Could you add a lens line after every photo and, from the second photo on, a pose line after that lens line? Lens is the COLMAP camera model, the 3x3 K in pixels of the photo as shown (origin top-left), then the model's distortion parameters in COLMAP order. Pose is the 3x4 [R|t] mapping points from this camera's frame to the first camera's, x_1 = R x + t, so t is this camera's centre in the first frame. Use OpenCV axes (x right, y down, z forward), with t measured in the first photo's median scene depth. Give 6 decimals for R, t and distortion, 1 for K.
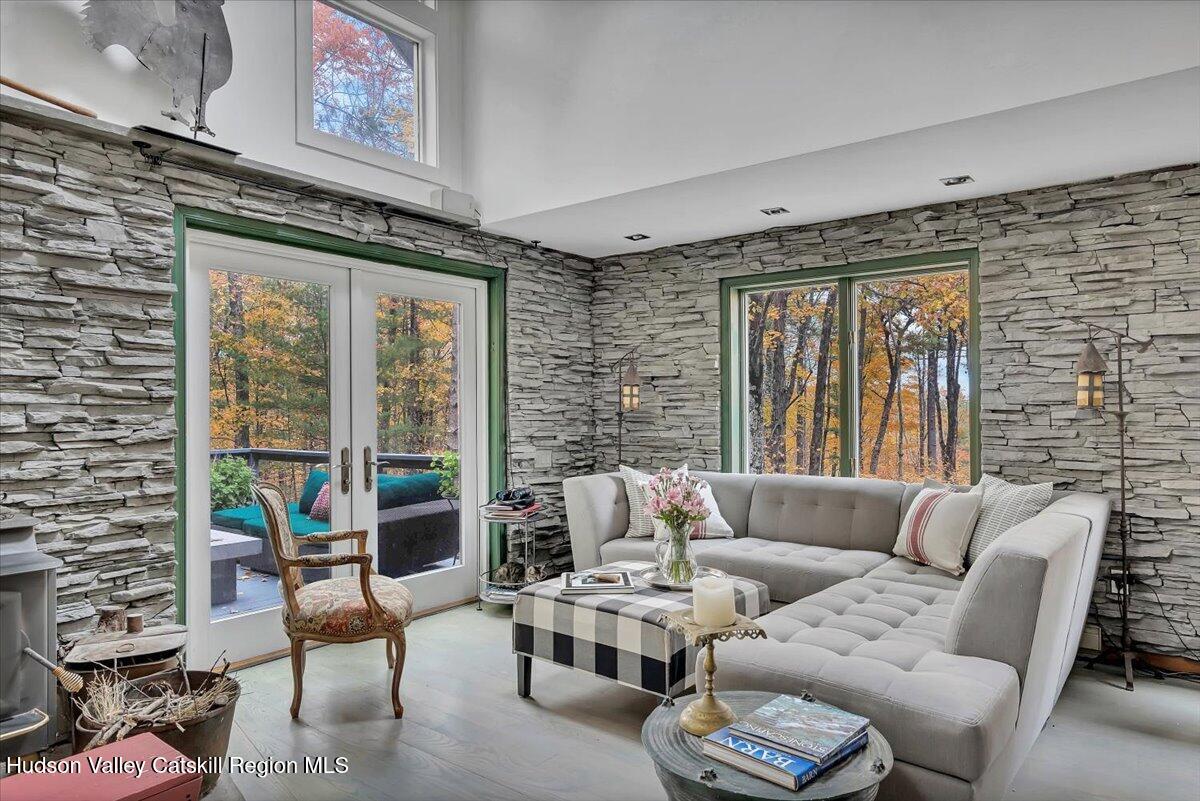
lens RADIAL K [[747.2, 0, 601.6], [0, 747.2, 403.0], [0, 0, 1]] dist [-0.003131, 0.002305]
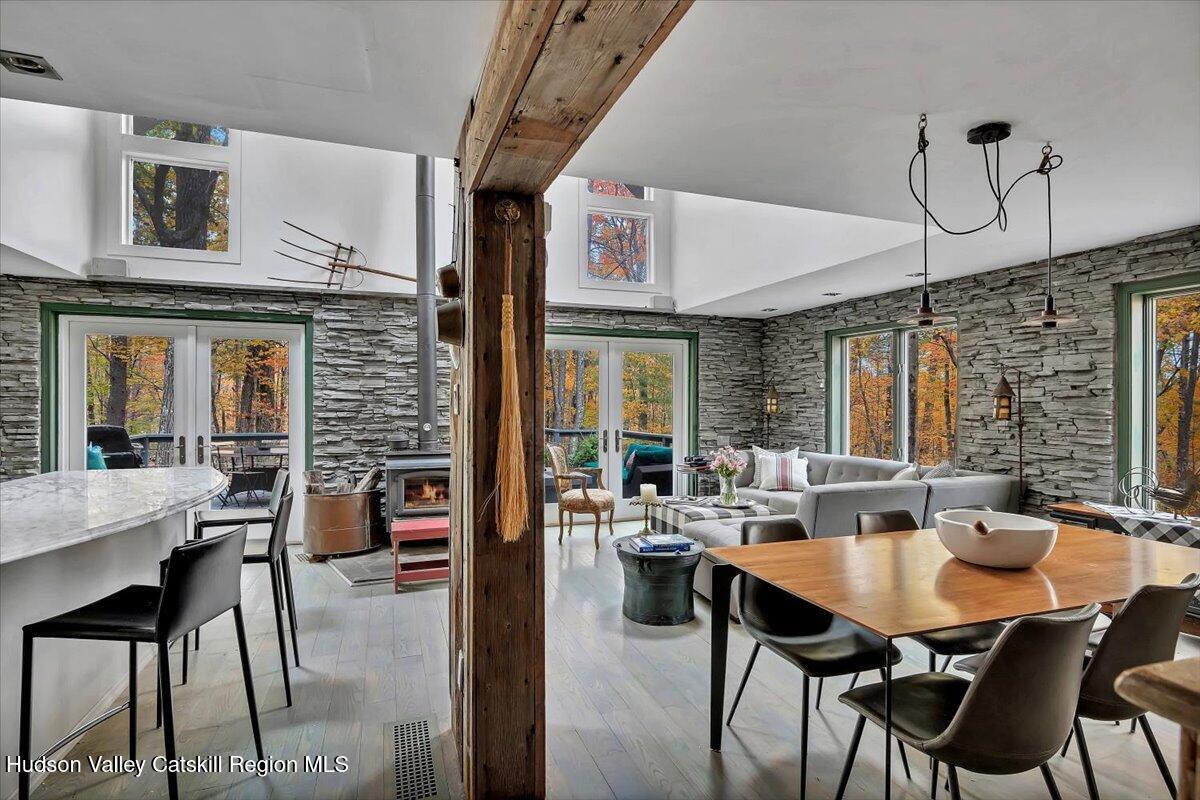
lens RADIAL K [[606.0, 0, 595.9], [0, 606.0, 401.2], [0, 0, 1]] dist [-0.003367, -0.001867]
pose [[0.842396, 0.006562, -0.538819, 0.468964], [-0.002647, 0.999964, 0.008040, -0.028766], [0.538852, -0.005347, 0.842383, -0.362785]]
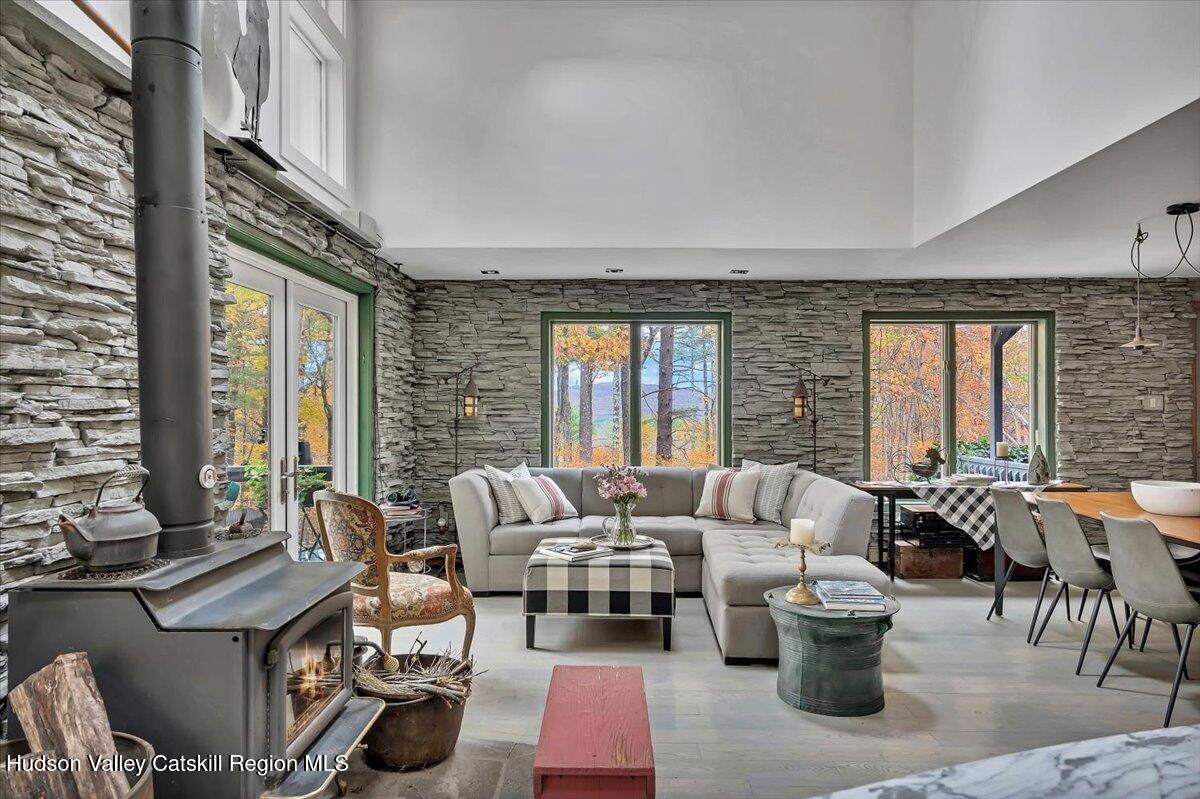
lens RADIAL K [[747.2, 0, 604.7], [0, 747.2, 407.3], [0, 0, 1]] dist [-0.003131, 0.002305]
pose [[0.791827, 0.005088, 0.610724, -0.550223], [-0.009019, 0.999954, 0.003362, -0.013793], [-0.610678, -0.008170, 0.791837, -0.051598]]
